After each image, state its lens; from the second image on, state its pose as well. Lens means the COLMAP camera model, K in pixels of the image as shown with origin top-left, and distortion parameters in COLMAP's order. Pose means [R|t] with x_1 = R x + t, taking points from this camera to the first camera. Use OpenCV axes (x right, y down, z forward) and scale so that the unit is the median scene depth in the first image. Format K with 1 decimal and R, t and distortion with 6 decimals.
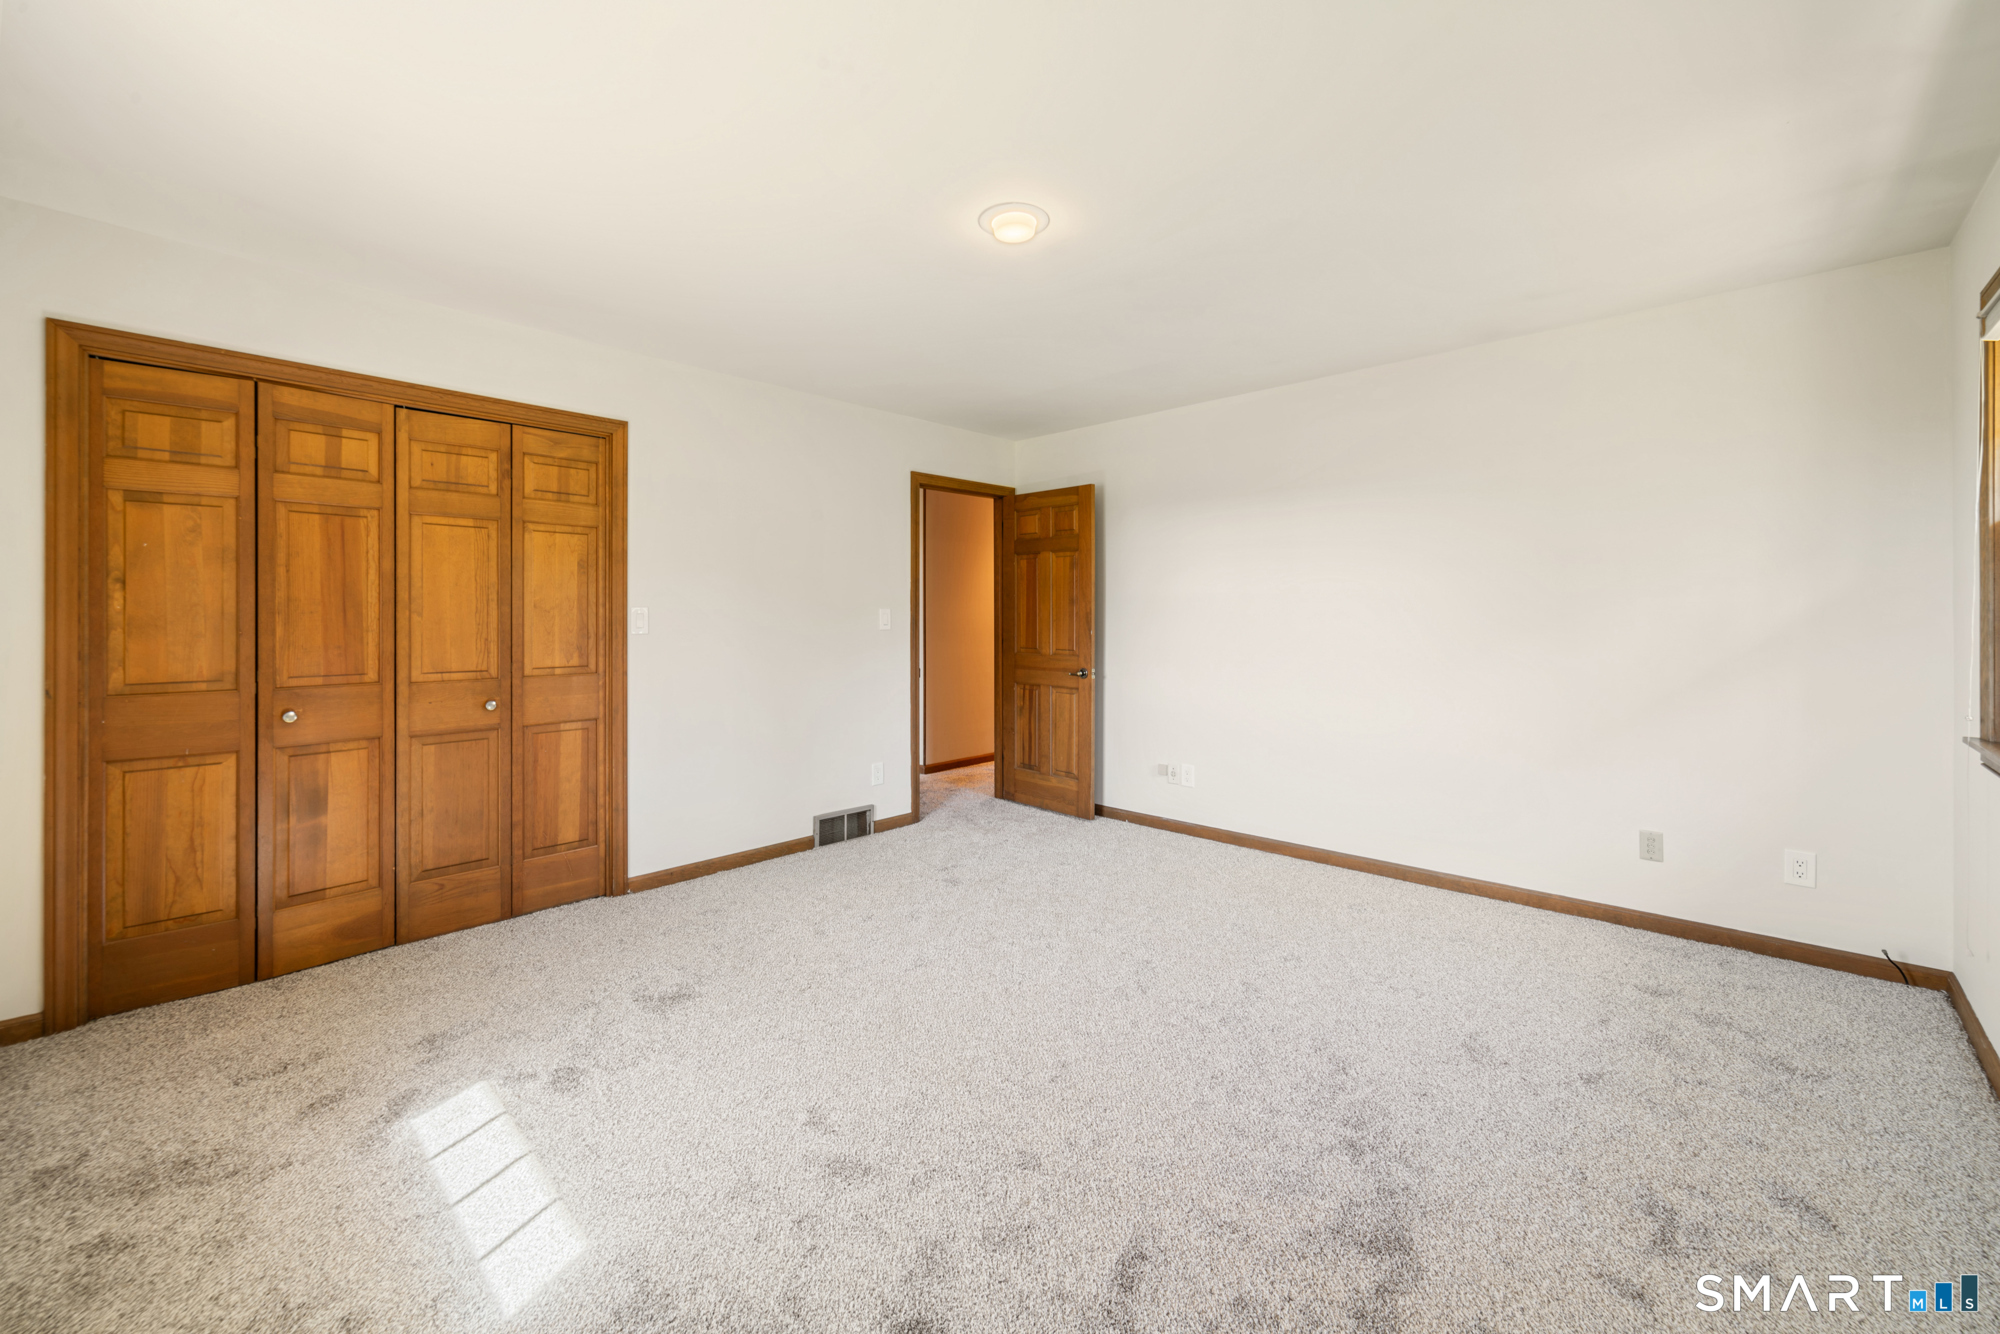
lens RADIAL K [[784.5, 0, 999.8], [0, 784.5, 614.5], [0, 0, 1]] dist [0.001732, 0.000200]
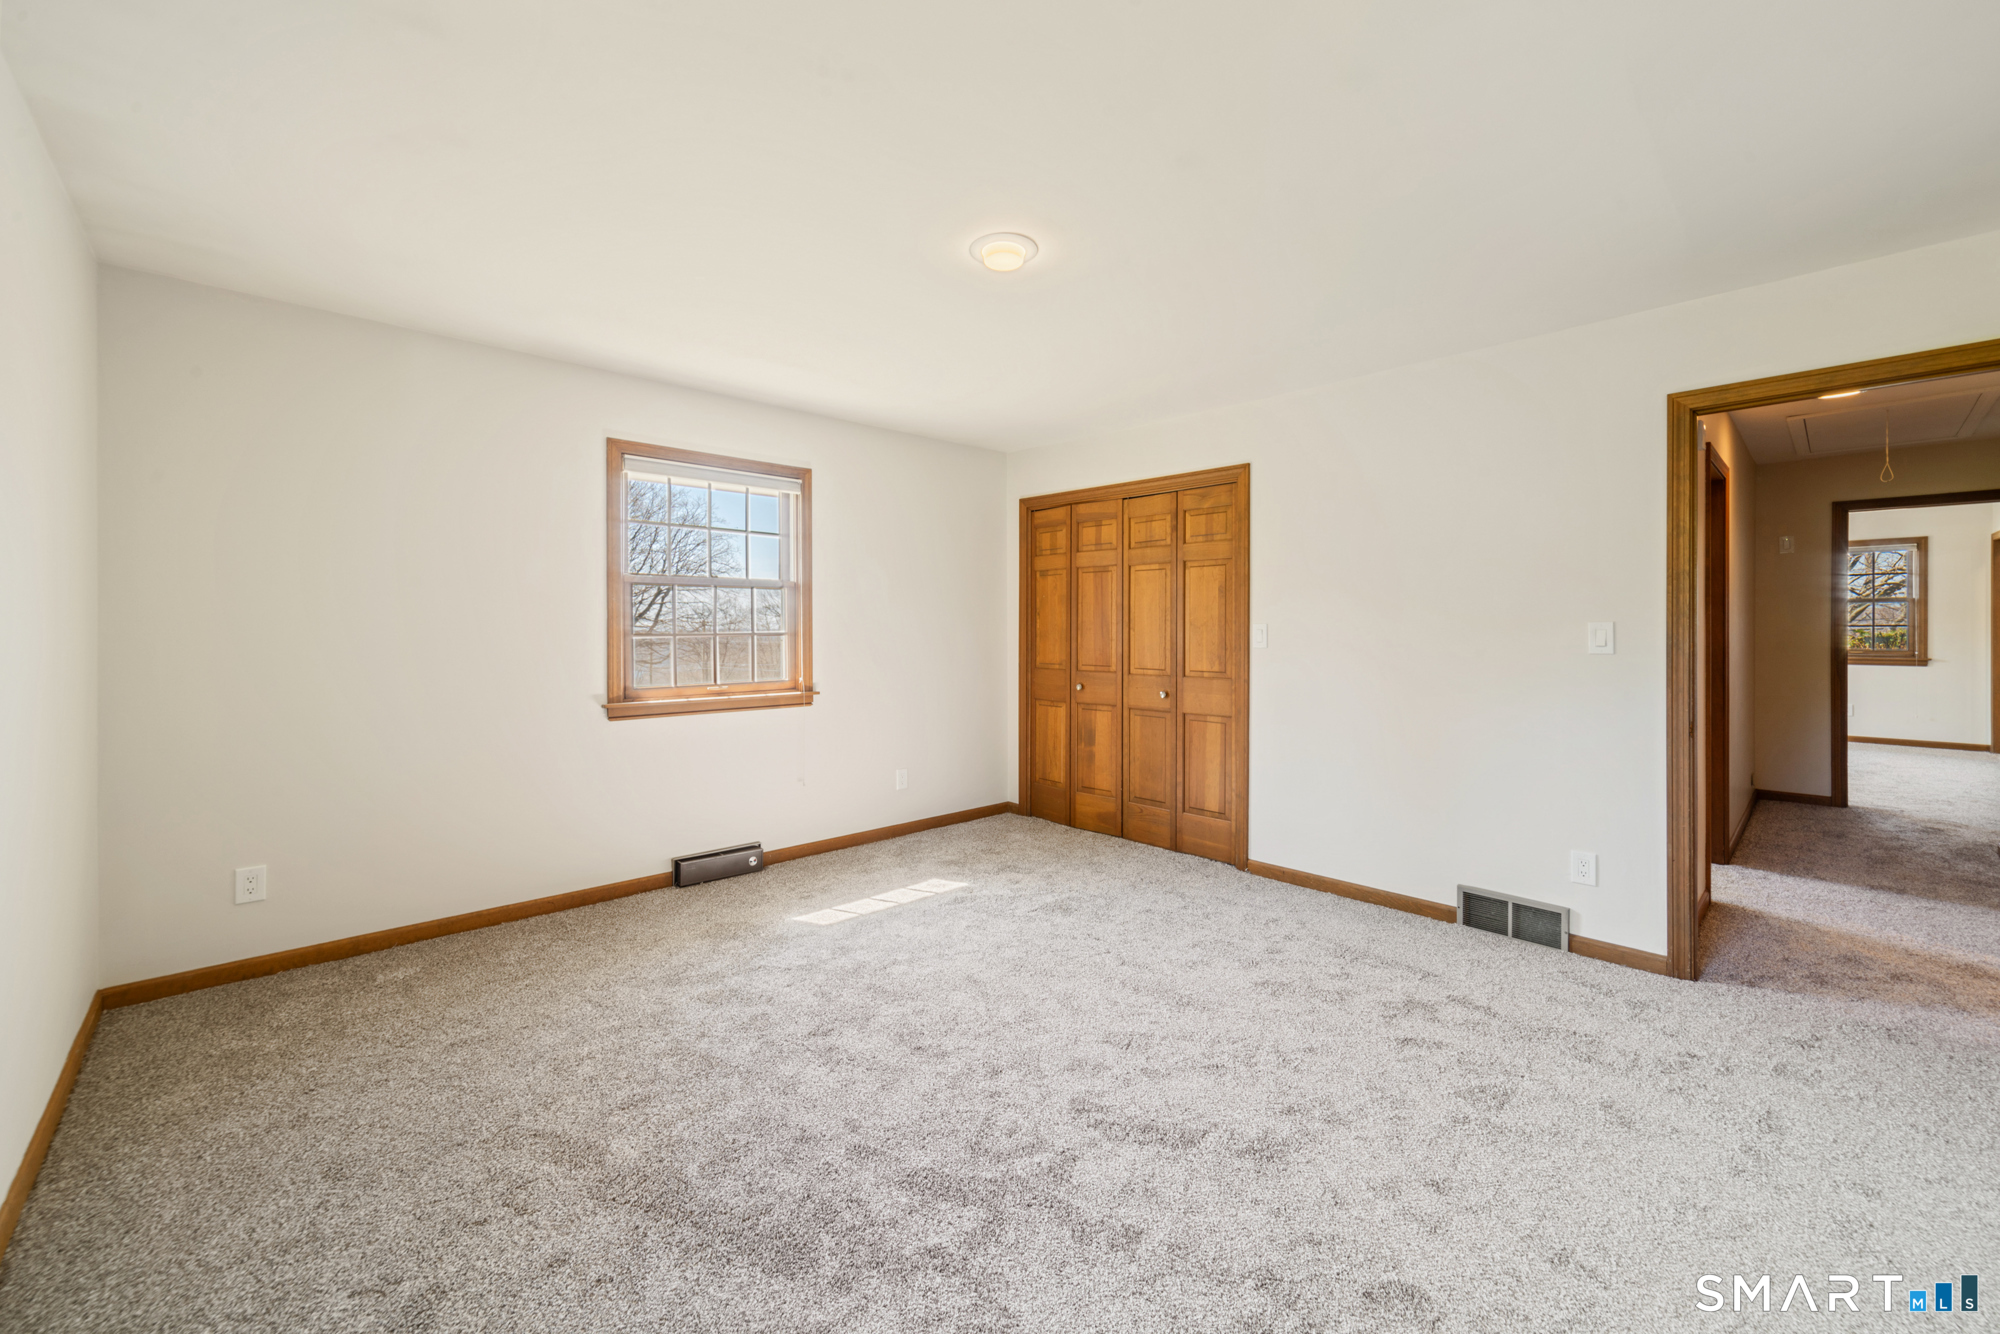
lens RADIAL K [[784.5, 0, 1002.6], [0, 784.5, 636.2], [0, 0, 1]] dist [0.001732, 0.000200]
pose [[-0.038663, 0.007817, -0.999222, 0.796212], [-0.003000, 0.999964, 0.007939, 0.000285], [0.999248, 0.003305, -0.038638, 0.784613]]
